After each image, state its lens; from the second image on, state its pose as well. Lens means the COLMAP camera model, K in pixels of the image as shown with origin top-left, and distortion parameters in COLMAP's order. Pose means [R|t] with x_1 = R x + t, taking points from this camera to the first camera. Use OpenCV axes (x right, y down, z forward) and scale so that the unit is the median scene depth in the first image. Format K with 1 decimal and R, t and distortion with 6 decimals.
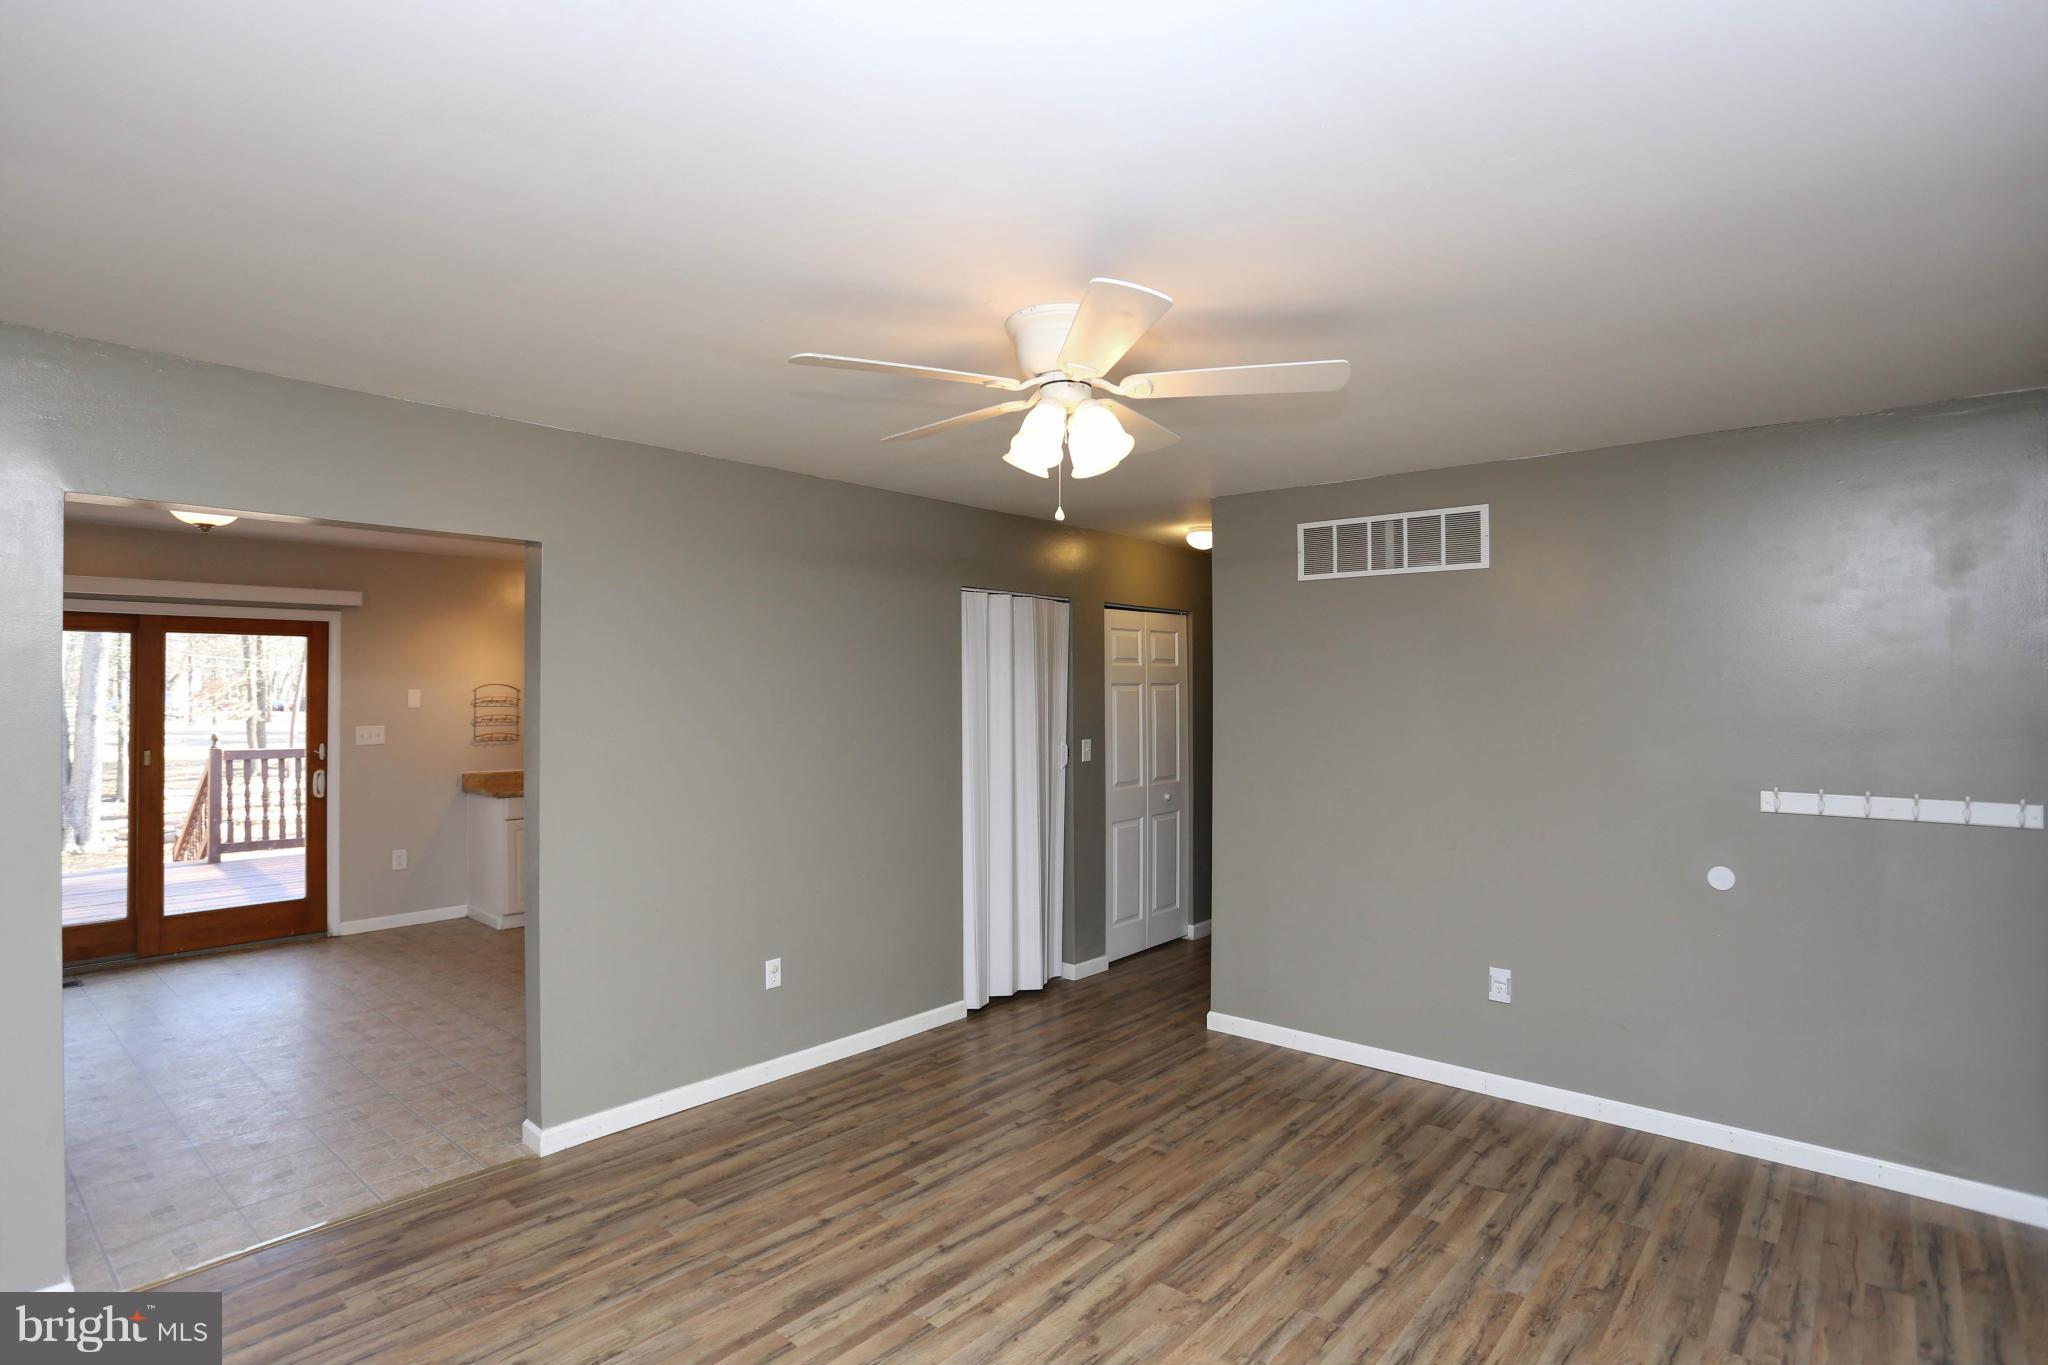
lens RADIAL K [[1026.9, 0, 1035.8], [0, 1026.9, 668.5], [0, 0, 1]] dist [-0.057509, 0.015596]
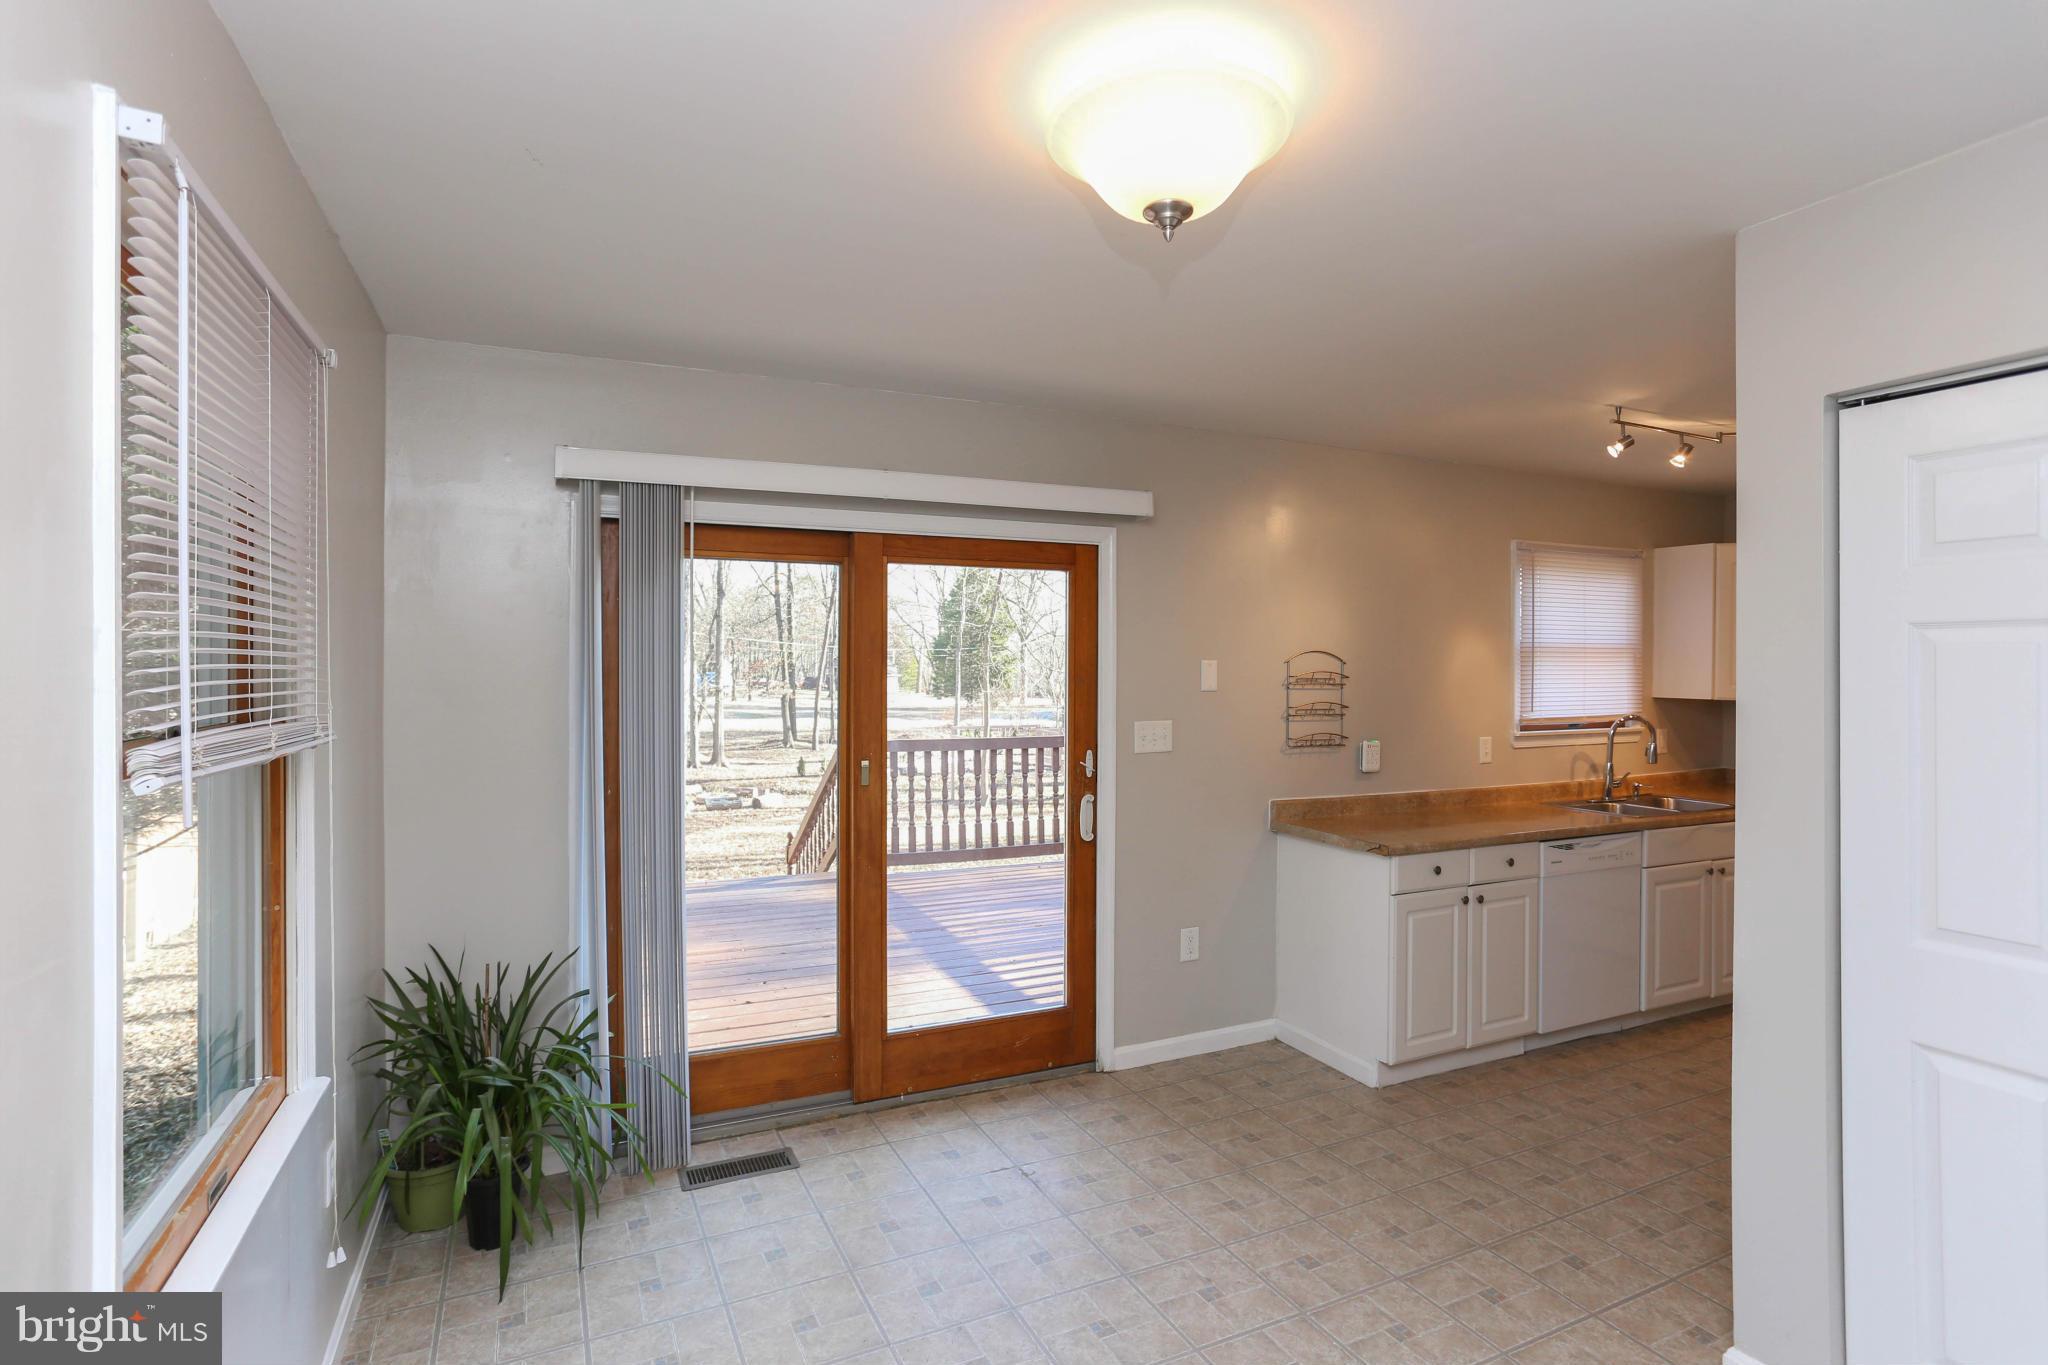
lens RADIAL K [[1026.9, 0, 1012.3], [0, 1026.9, 674.2], [0, 0, 1]] dist [-0.057509, 0.015596]
pose [[0.907126, 0.000305, -0.420859, -0.496755], [0.010223, 0.999689, 0.022759, 0.015238], [0.420735, -0.024948, 0.906840, 0.427585]]
